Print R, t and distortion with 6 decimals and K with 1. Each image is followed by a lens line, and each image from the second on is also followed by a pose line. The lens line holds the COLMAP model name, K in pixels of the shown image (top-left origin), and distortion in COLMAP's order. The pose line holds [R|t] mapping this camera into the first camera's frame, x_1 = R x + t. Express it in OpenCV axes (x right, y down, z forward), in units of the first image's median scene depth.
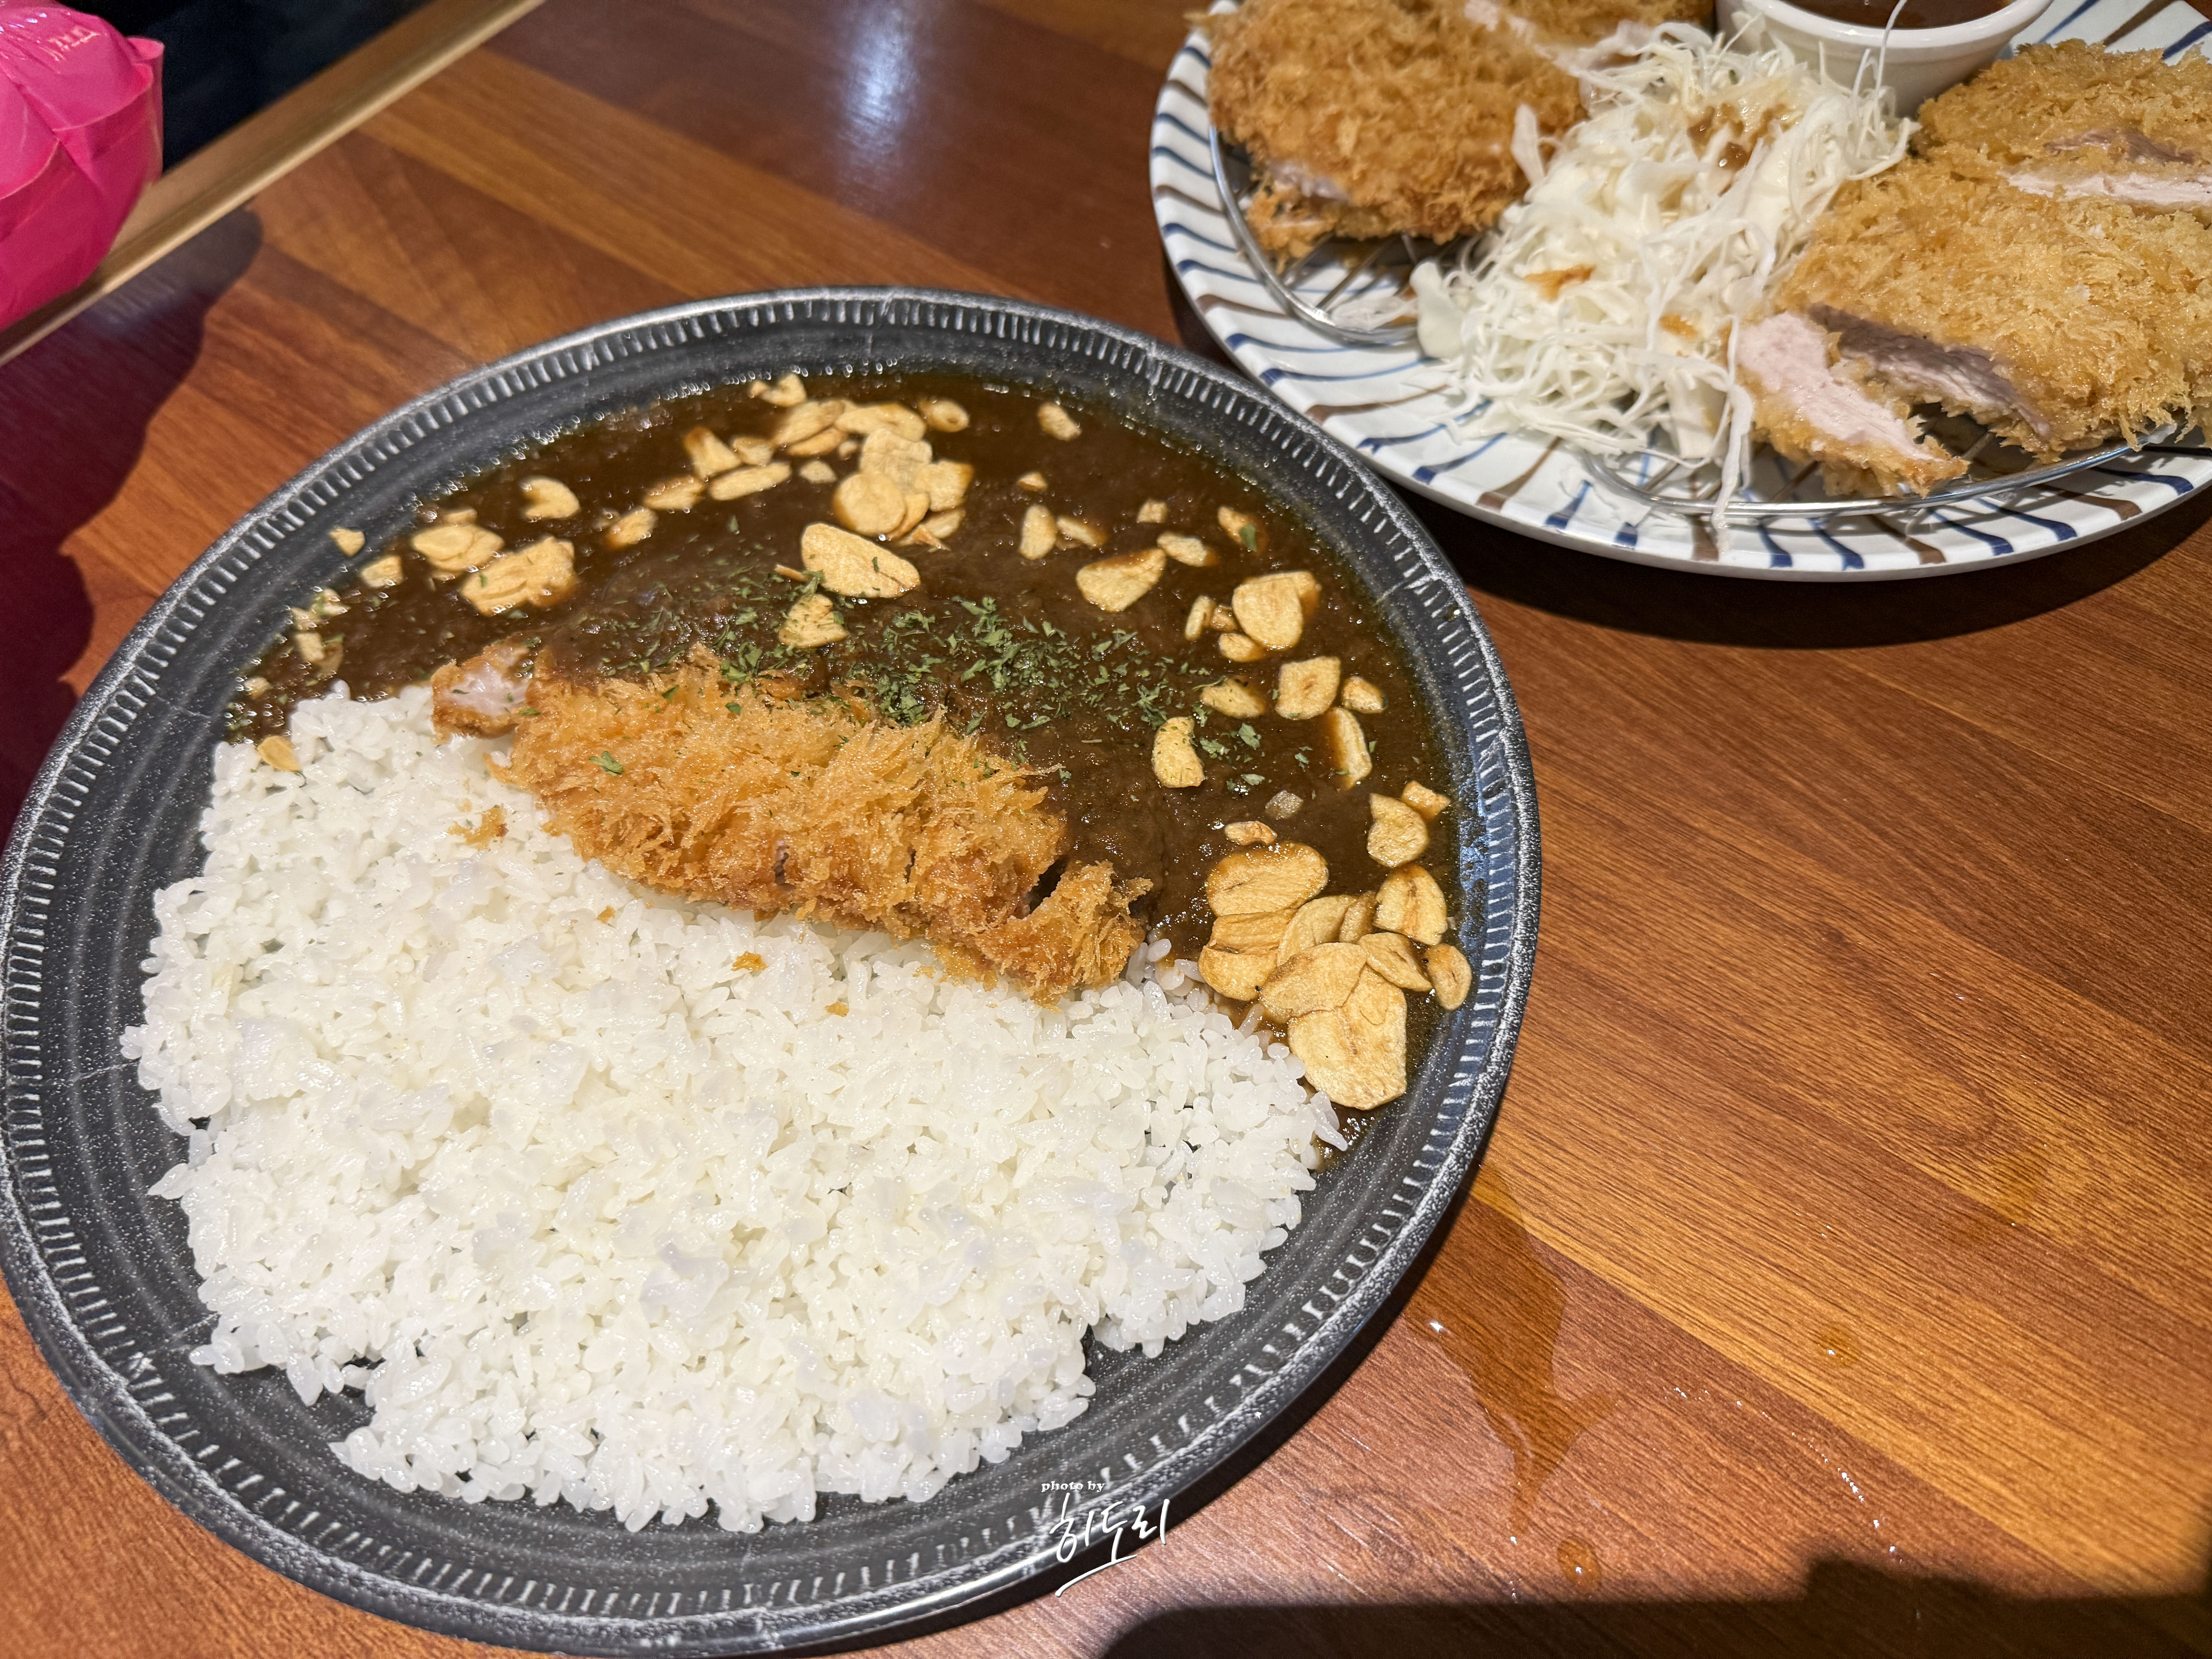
lens RADIAL K [[1558.4, 0, 1113.2], [0, 1558.4, 835.8], [0, 0, 1]] dist [0.031872, -0.055035]
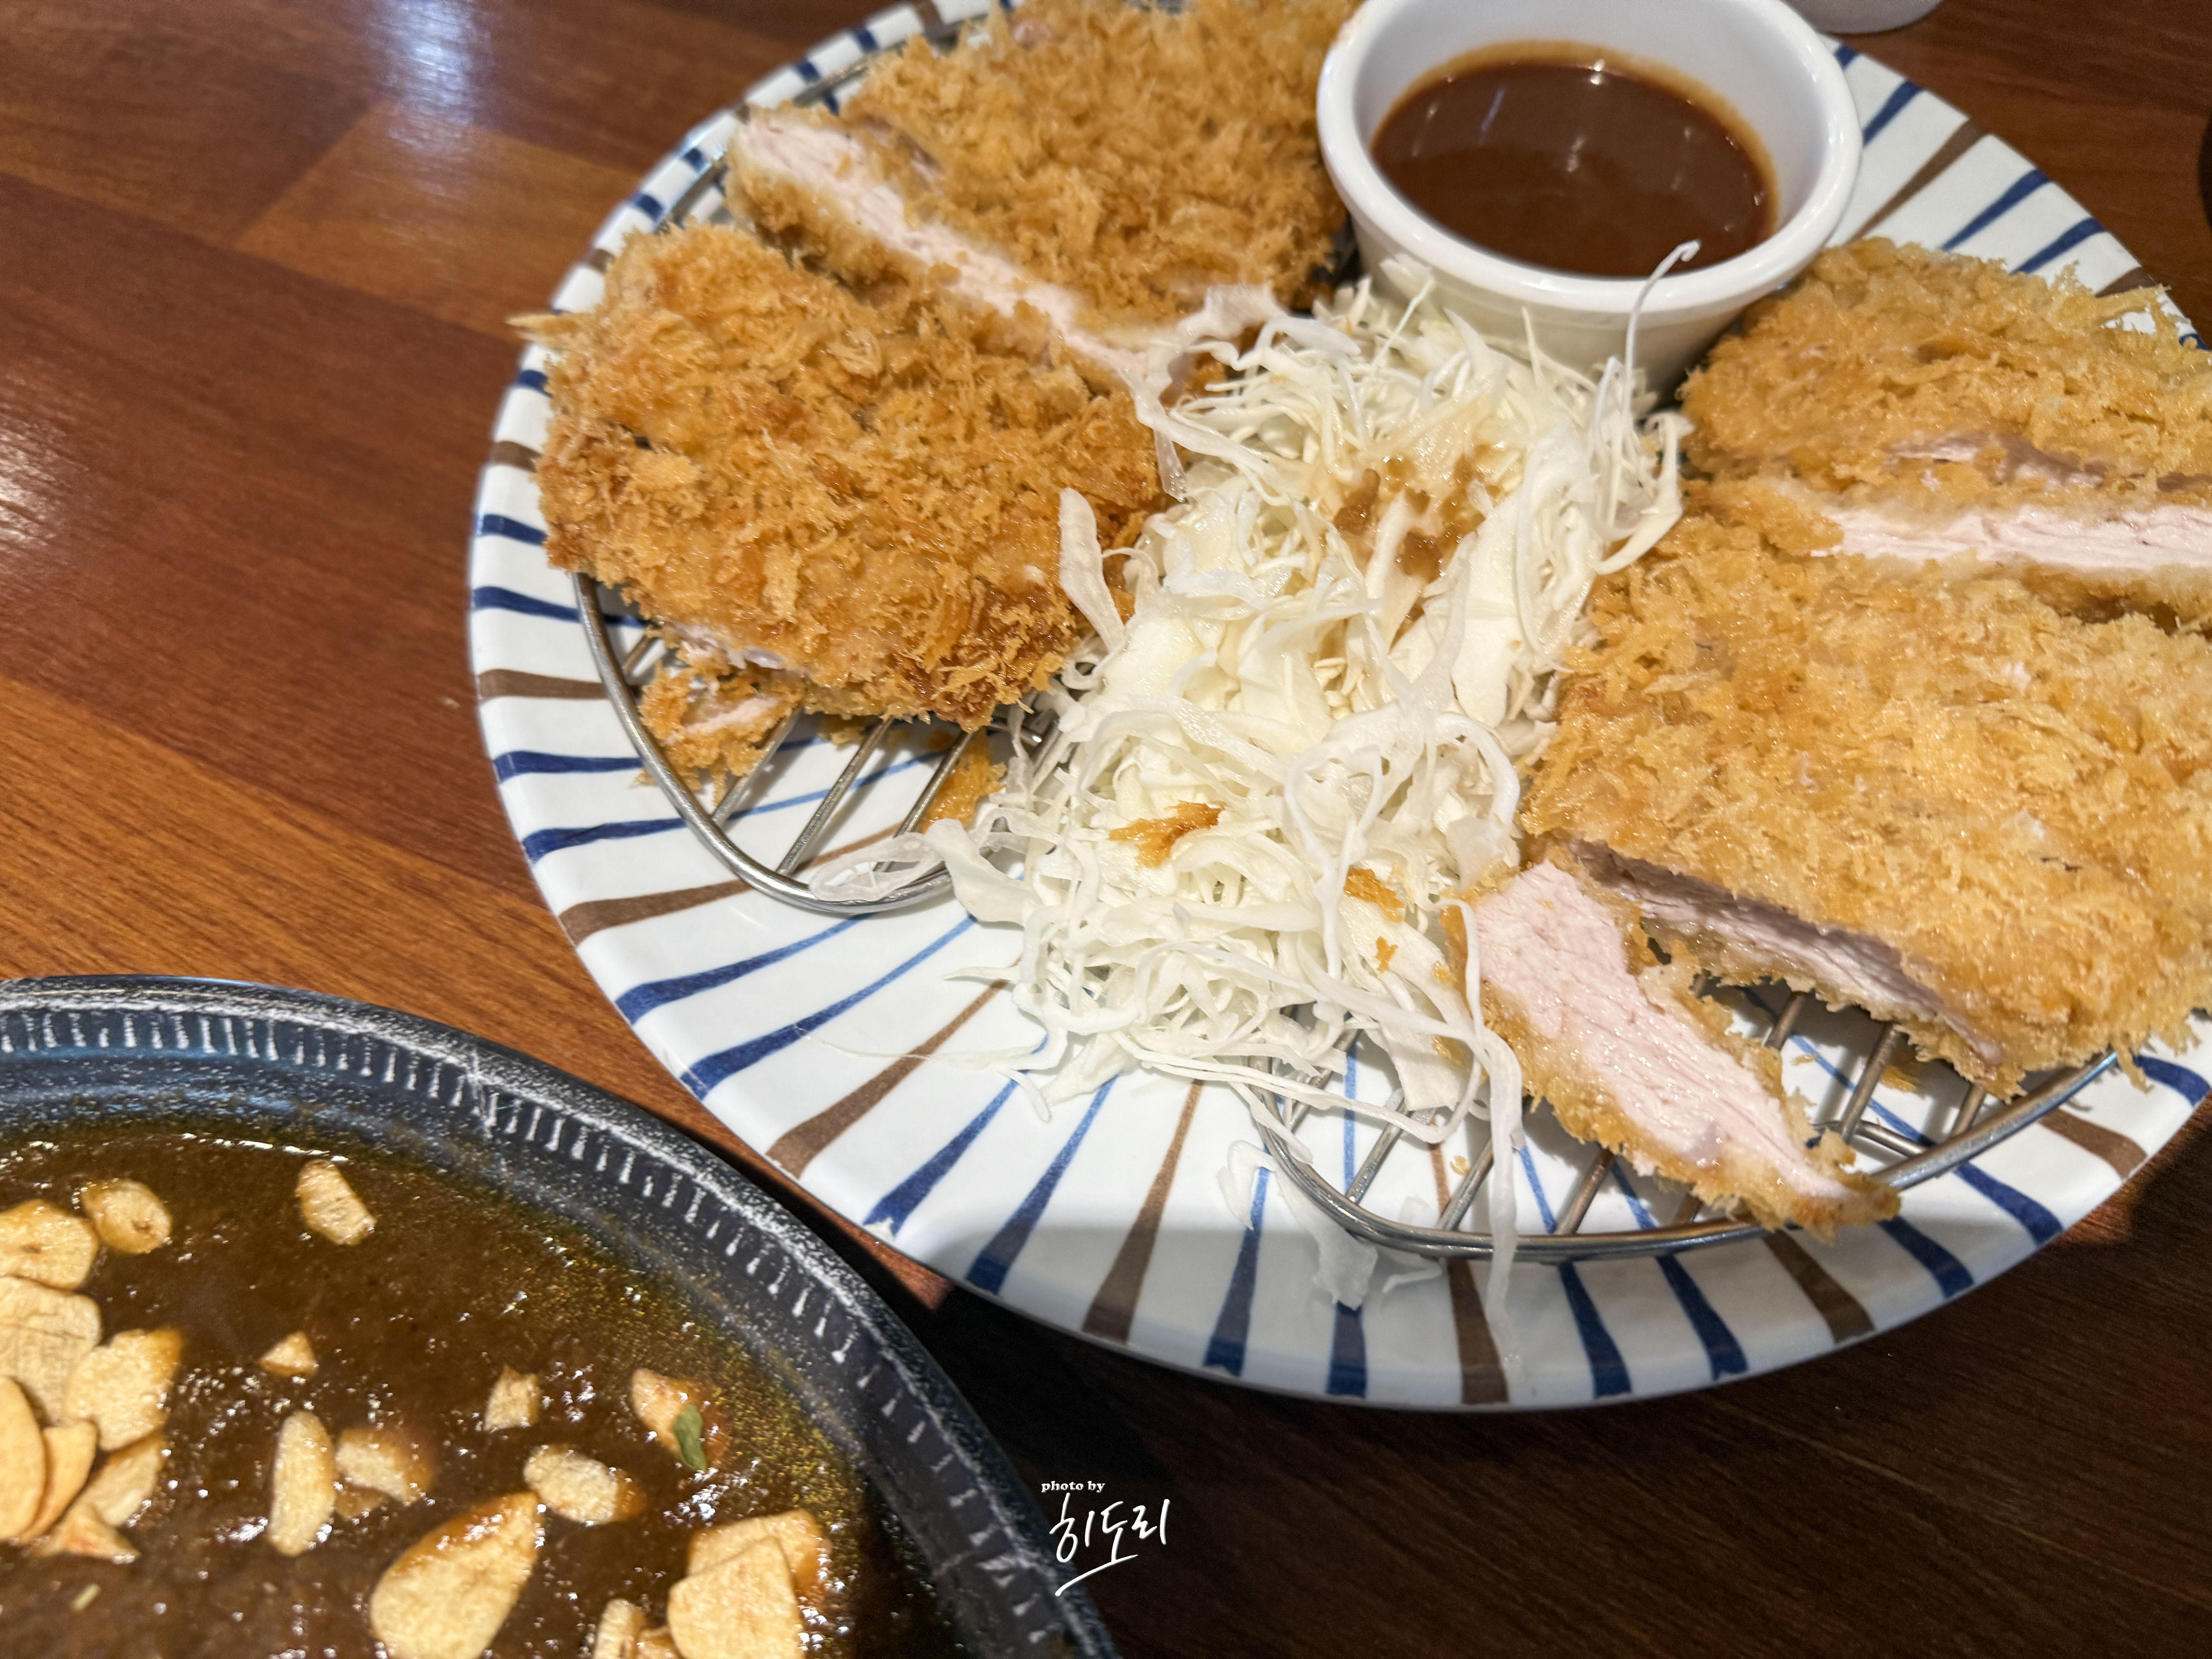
lens RADIAL K [[1559.9, 0, 1106.0], [0, 1559.9, 829.5], [0, 0, 1]] dist [-0.033551, 0.000008]
pose [[0.975408, -0.167205, 0.143601, 0.200157], [0.158238, 0.984785, 0.071827, -0.448403], [-0.153426, -0.047338, 0.987026, 0.485401]]
